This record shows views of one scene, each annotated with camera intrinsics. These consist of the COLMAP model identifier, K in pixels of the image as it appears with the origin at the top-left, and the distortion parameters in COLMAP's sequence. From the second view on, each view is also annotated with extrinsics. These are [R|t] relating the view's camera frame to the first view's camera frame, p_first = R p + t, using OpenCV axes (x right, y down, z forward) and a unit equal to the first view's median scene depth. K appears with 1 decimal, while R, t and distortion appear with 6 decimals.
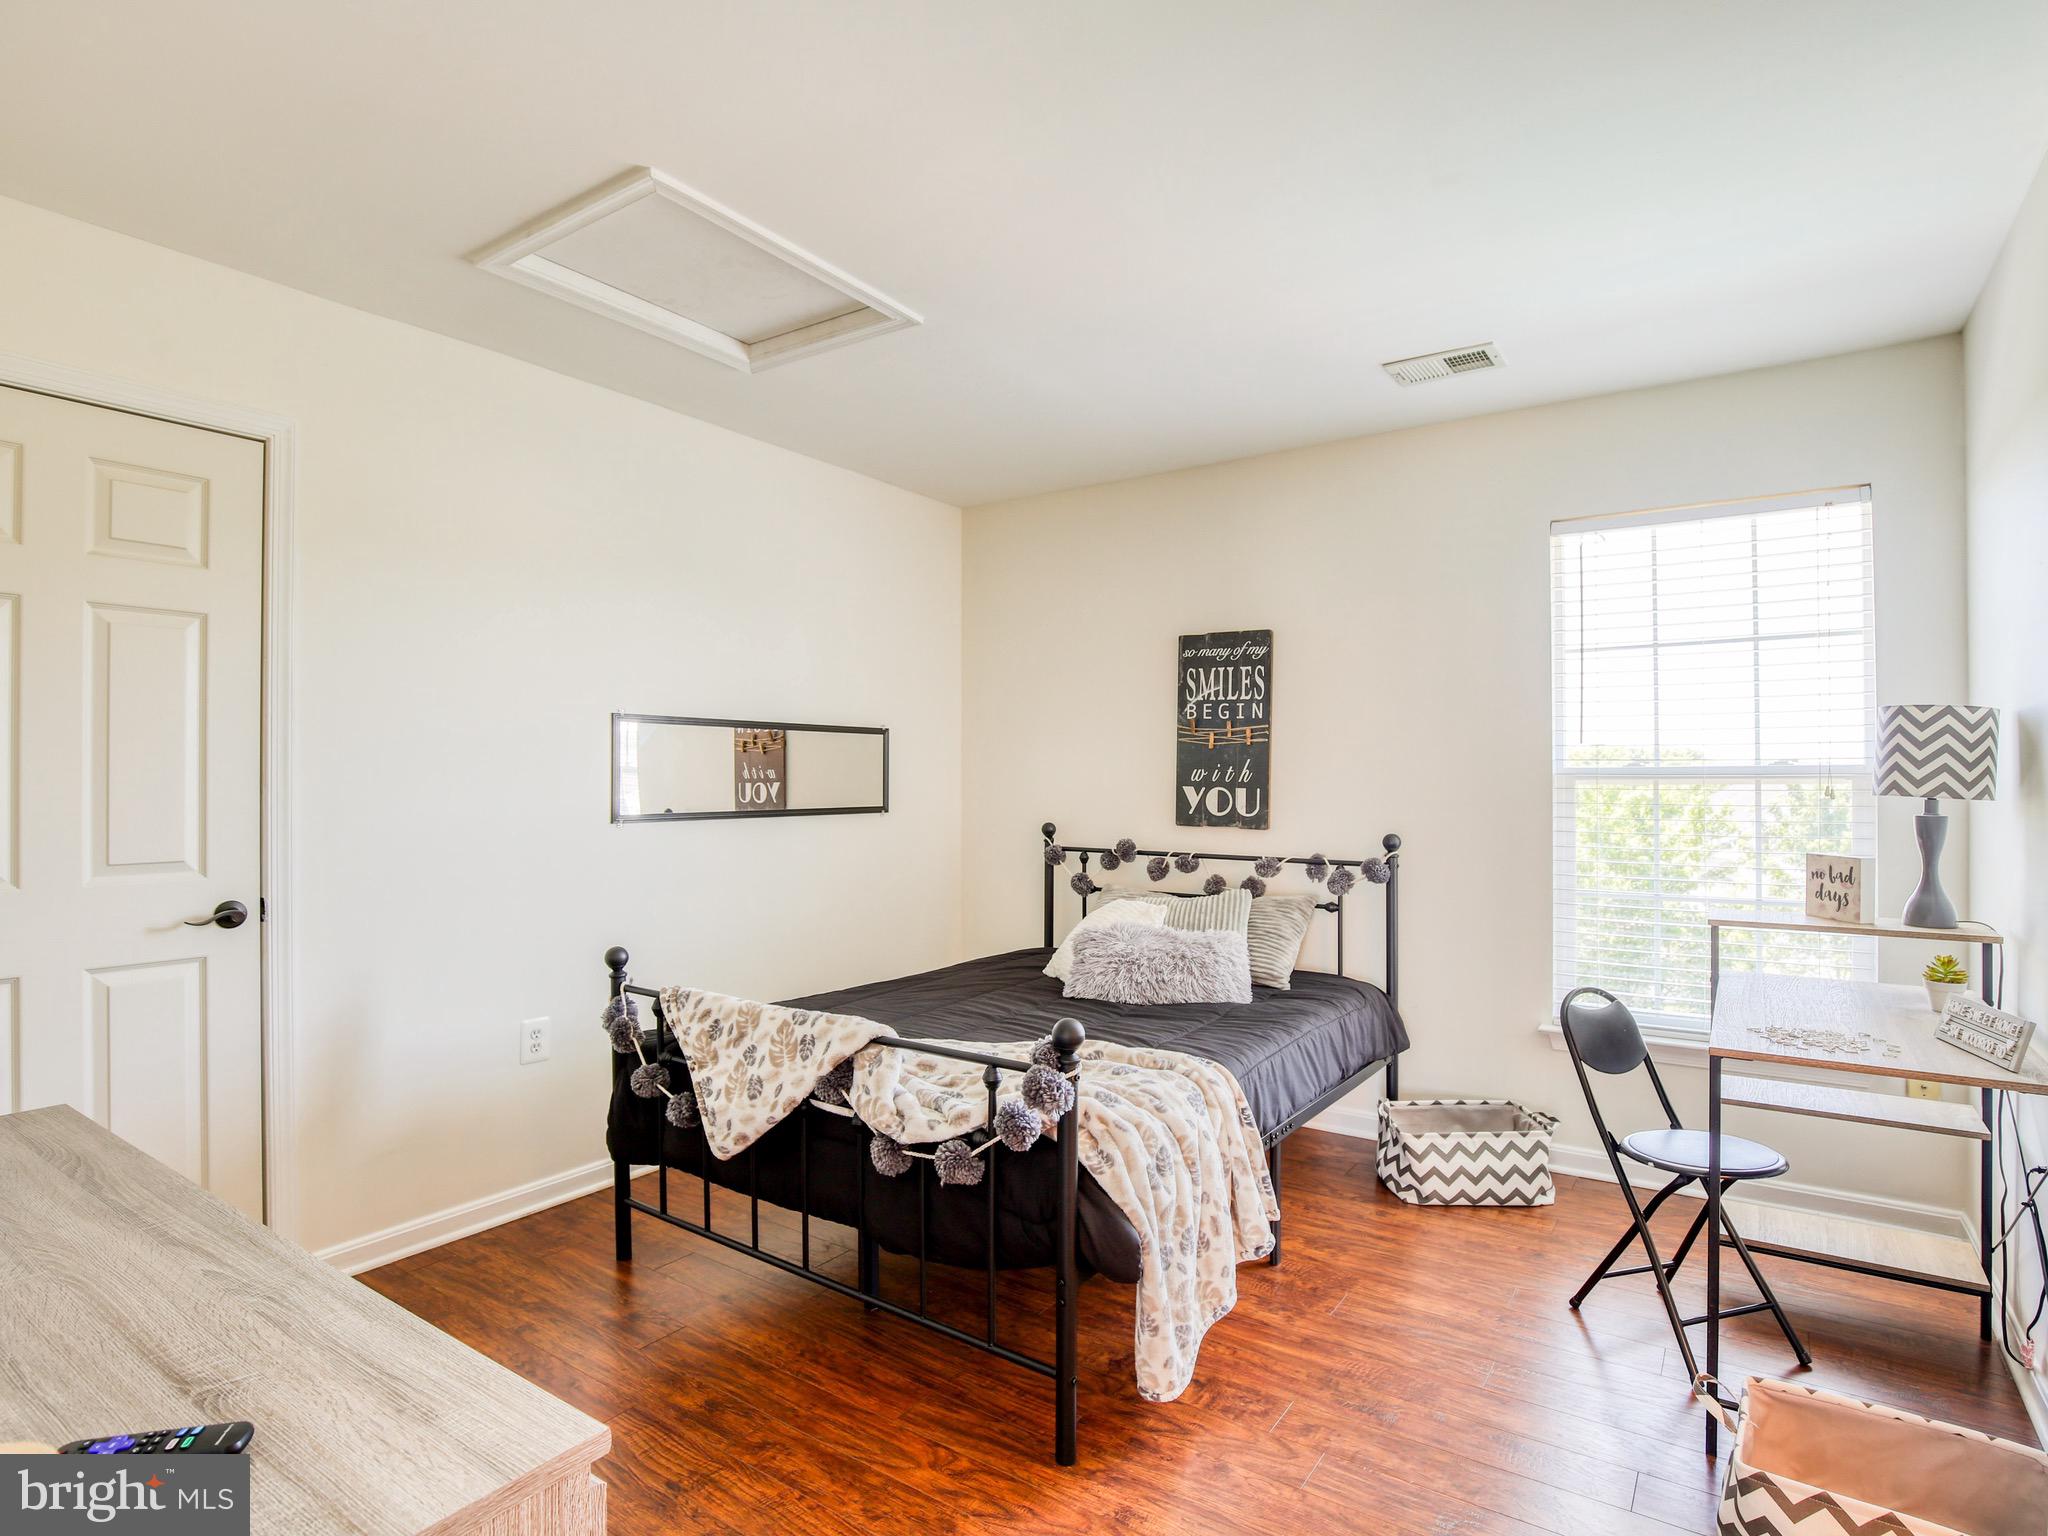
lens RADIAL K [[1079.6, 0, 1024.0], [0, 1079.6, 768.0], [0, 0, 1]] dist [-0.039597, 0.009856]
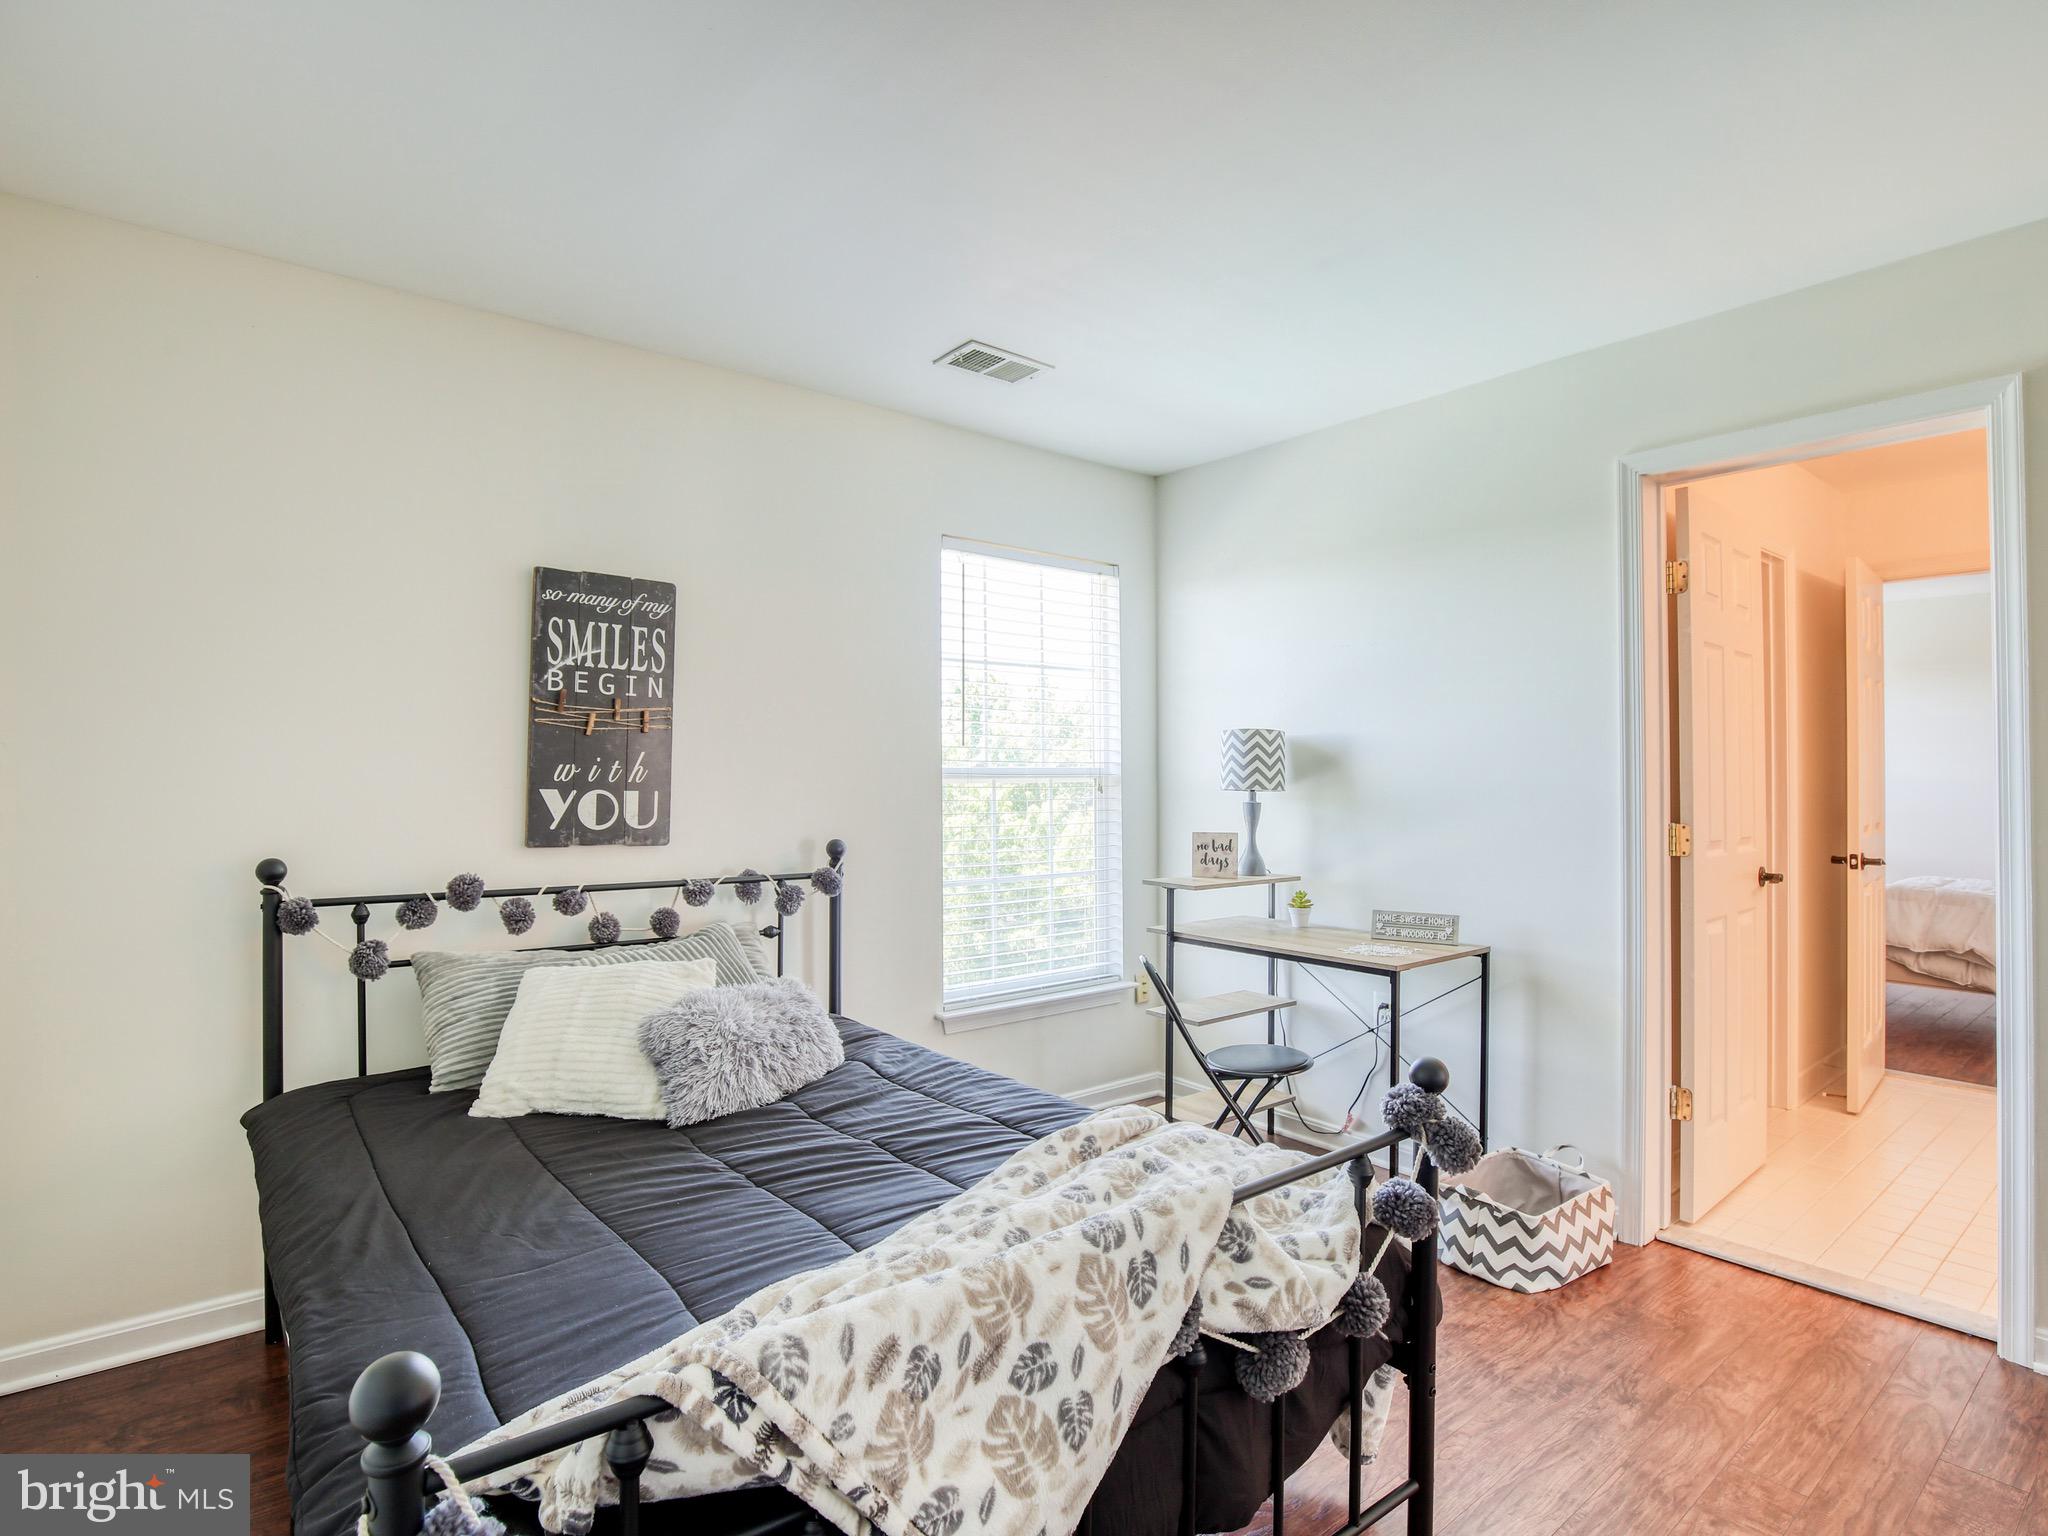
lens RADIAL K [[1079.6, 0, 1024.0], [0, 1079.6, 768.0], [0, 0, 1]] dist [-0.039597, 0.009856]
pose [[0.263789, 0.010757, 0.964520, -0.436661], [-0.008206, 0.999927, -0.008908, 0.007414], [-0.964546, -0.005565, 0.263858, 0.548860]]
